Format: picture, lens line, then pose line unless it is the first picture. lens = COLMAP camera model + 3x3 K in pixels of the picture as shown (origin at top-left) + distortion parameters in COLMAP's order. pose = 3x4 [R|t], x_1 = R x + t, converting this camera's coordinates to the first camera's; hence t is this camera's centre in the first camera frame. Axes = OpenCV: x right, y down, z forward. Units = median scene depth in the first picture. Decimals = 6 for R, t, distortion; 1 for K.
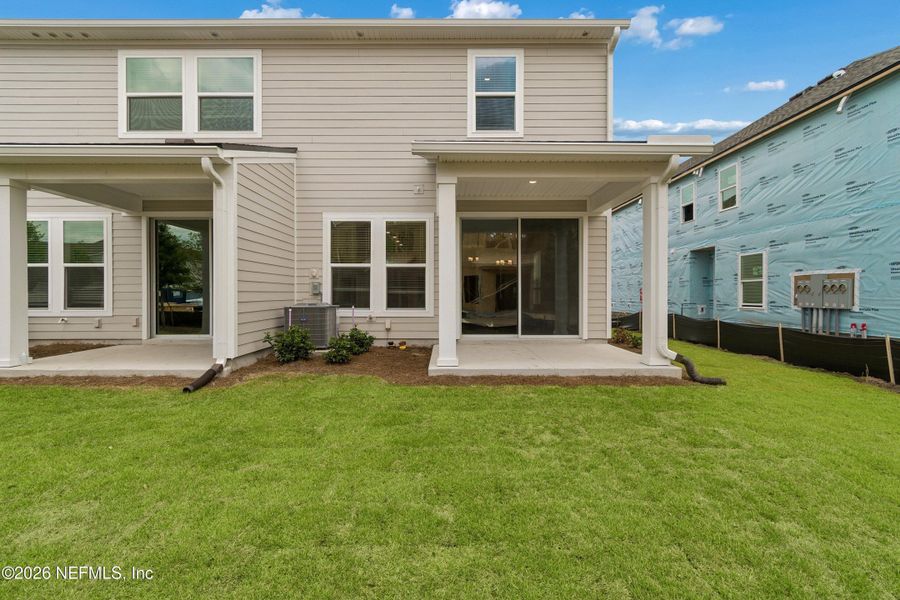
lens RADIAL K [[395.9, 0, 445.1], [0, 395.9, 301.7], [0, 0, 1]] dist [0.001612, -0.000774]
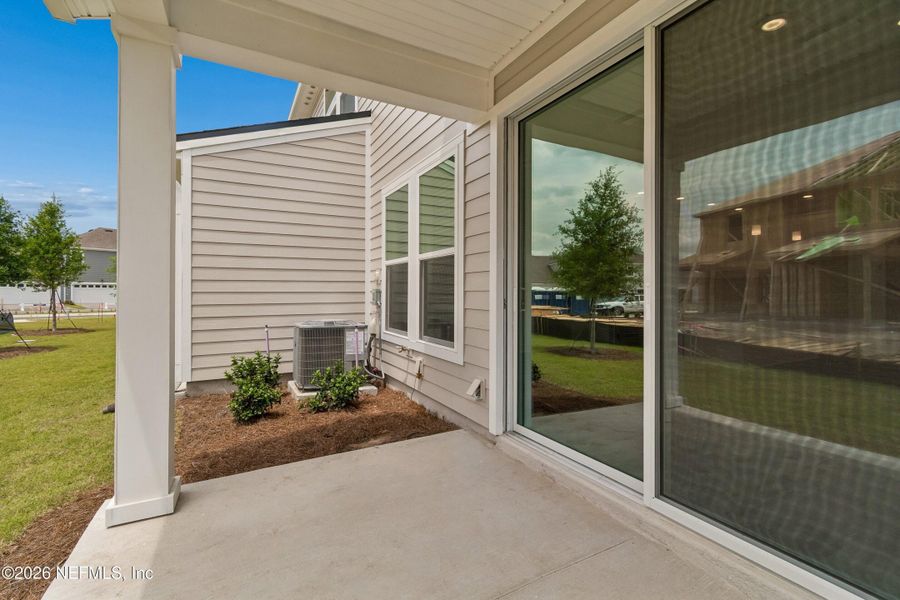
lens RADIAL K [[395.9, 0, 445.1], [0, 395.9, 301.7], [0, 0, 1]] dist [0.001612, -0.000774]
pose [[0.472416, 0.011244, -0.881304, 0.344619], [-0.009836, 0.999924, 0.007485, -0.033711], [0.881321, 0.005133, 0.472491, 0.776339]]
